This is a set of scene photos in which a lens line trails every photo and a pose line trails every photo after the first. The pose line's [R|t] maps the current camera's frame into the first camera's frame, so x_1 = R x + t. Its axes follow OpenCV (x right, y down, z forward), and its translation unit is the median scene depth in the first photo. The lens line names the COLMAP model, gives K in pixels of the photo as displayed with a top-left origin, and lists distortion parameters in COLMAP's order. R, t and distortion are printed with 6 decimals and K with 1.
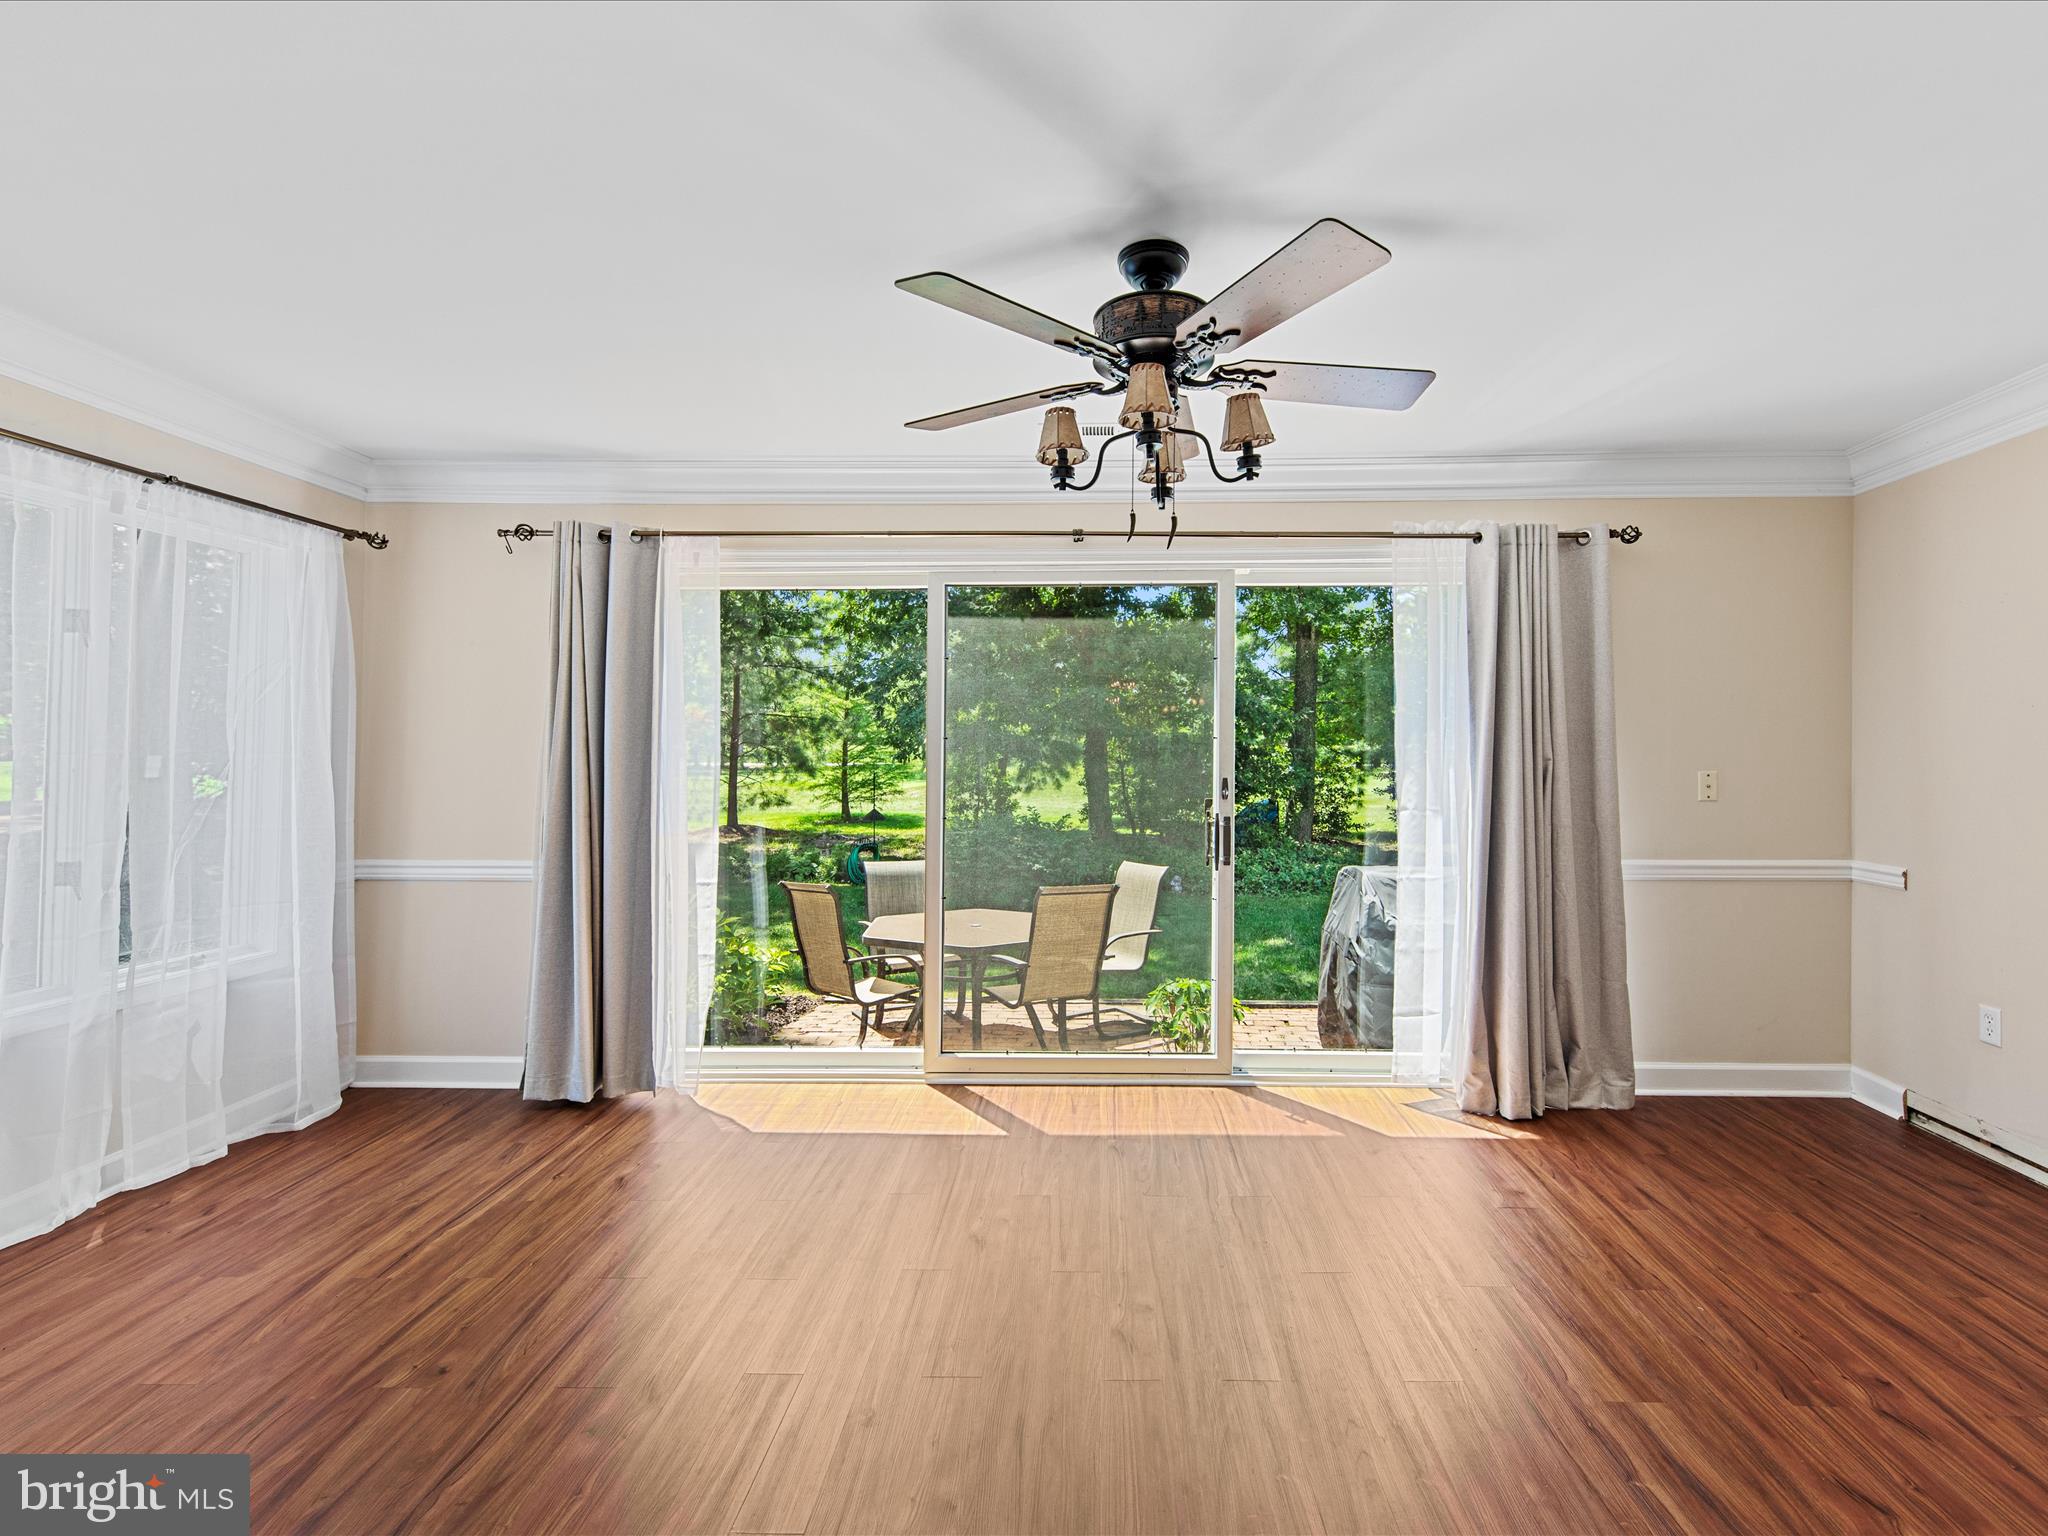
lens RADIAL K [[832.3, 0, 1025.2], [0, 832.3, 737.6], [0, 0, 1]] dist [-0.000691, 0.000028]
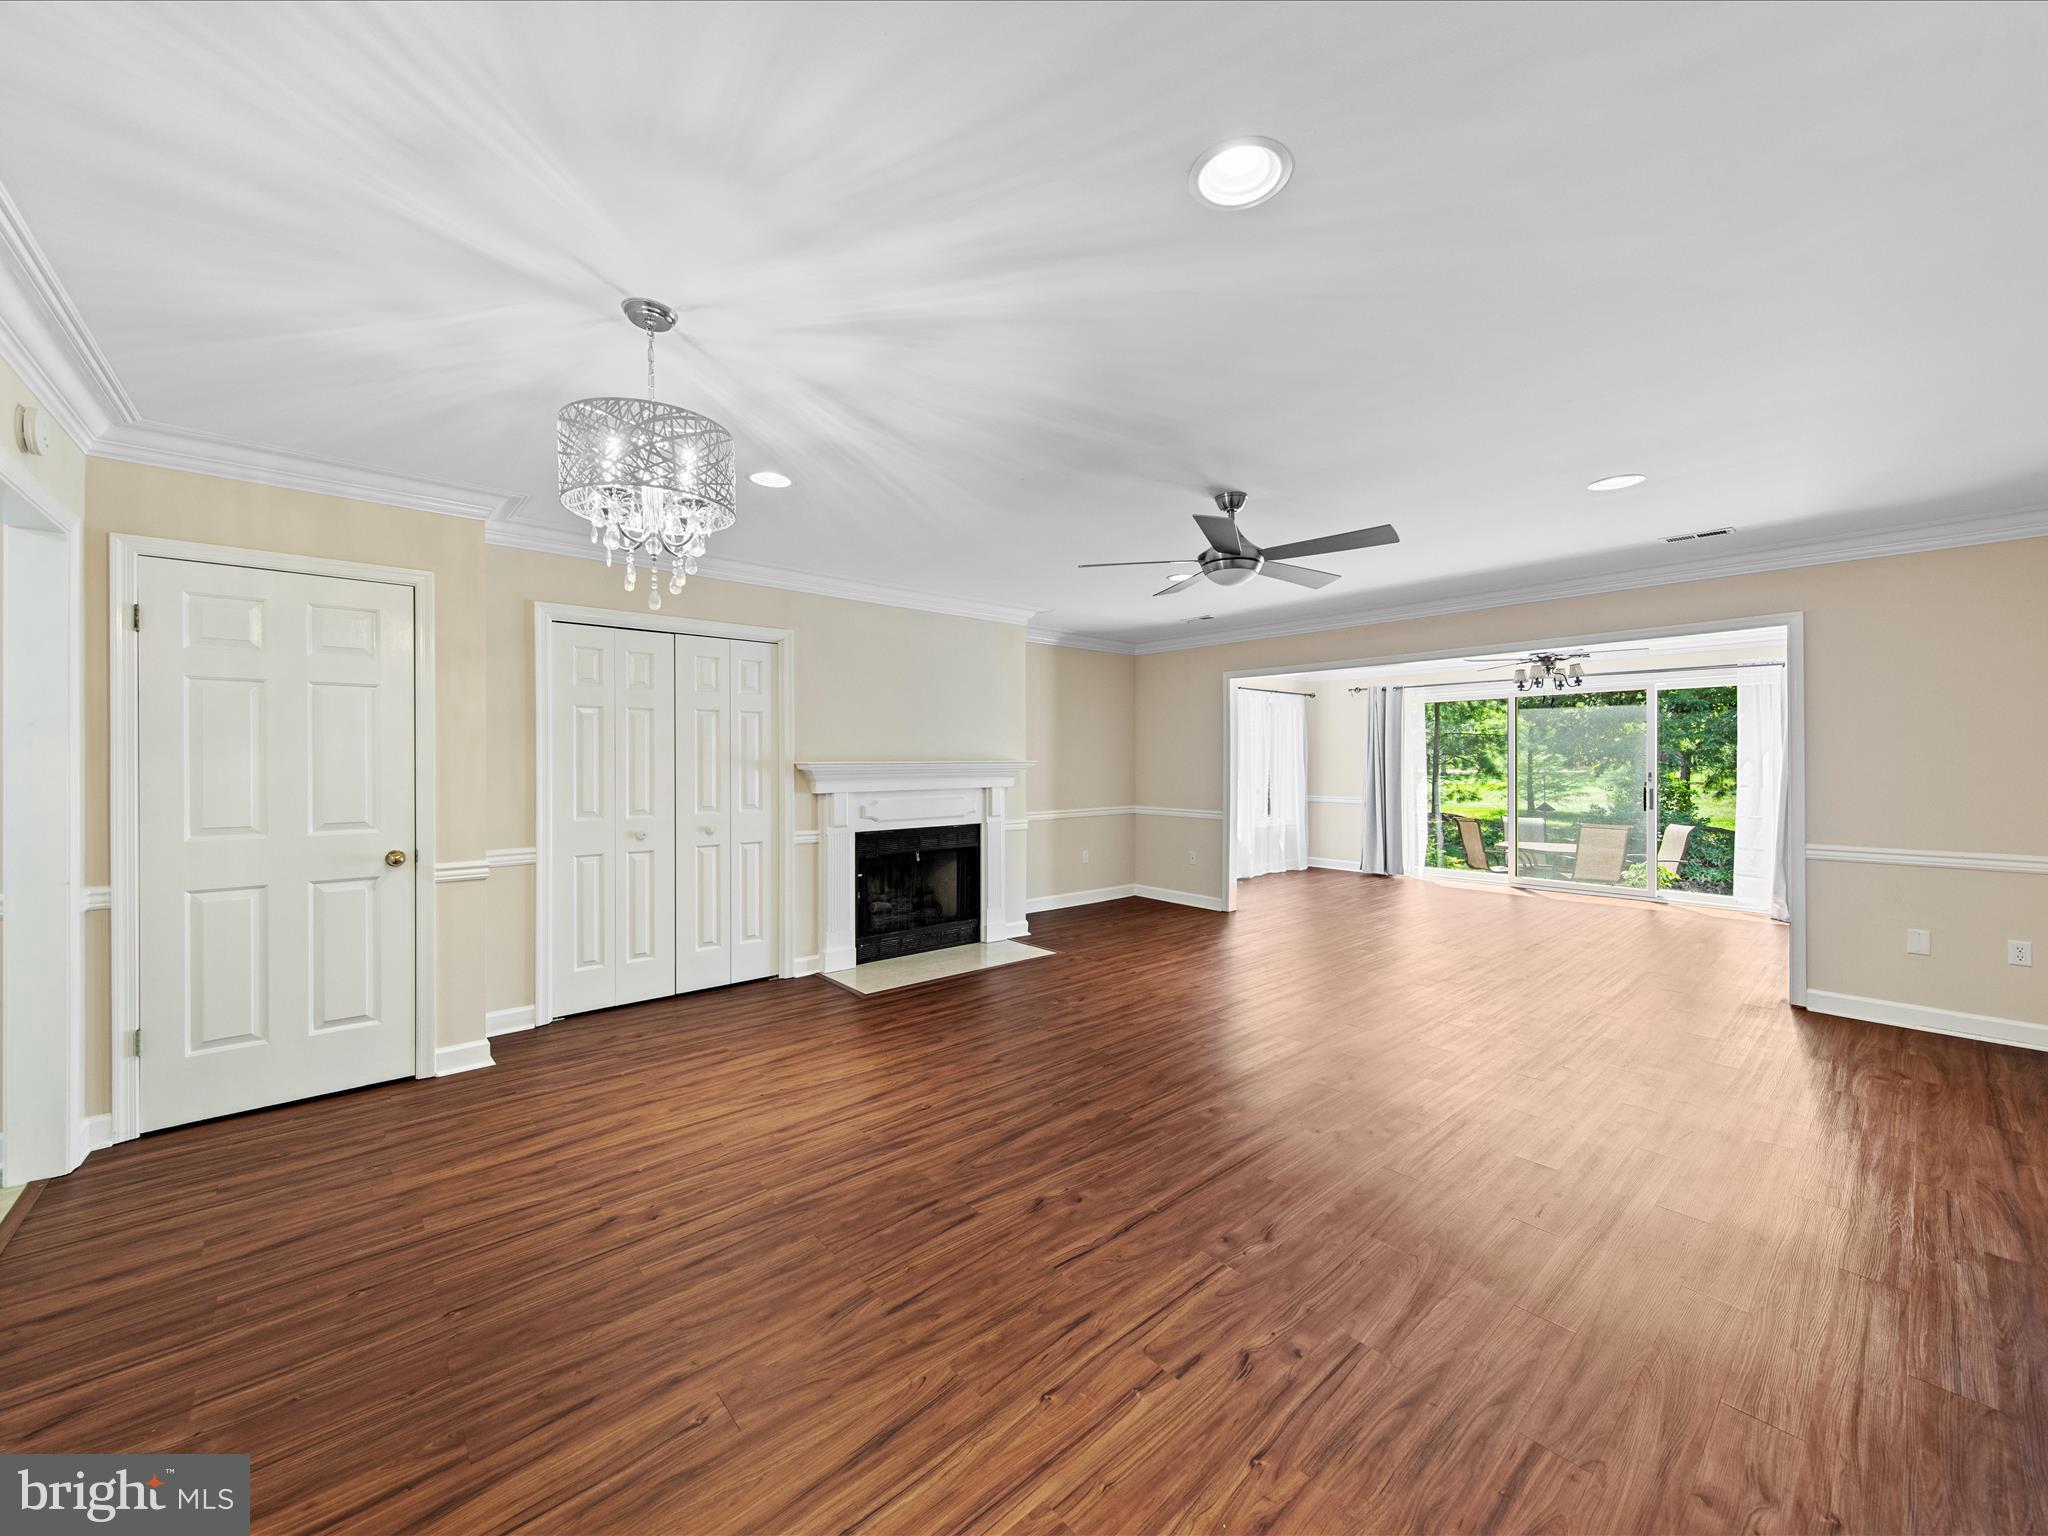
lens RADIAL K [[777.2, 0, 1028.1], [0, 777.2, 760.2], [0, 0, 1]] dist [-0.000152, -0.000238]
pose [[0.679324, -0.003538, -0.733830, 0.151752], [0.015431, 0.999836, 0.009464, -0.007642], [0.733676, -0.017753, 0.679268, -0.414341]]
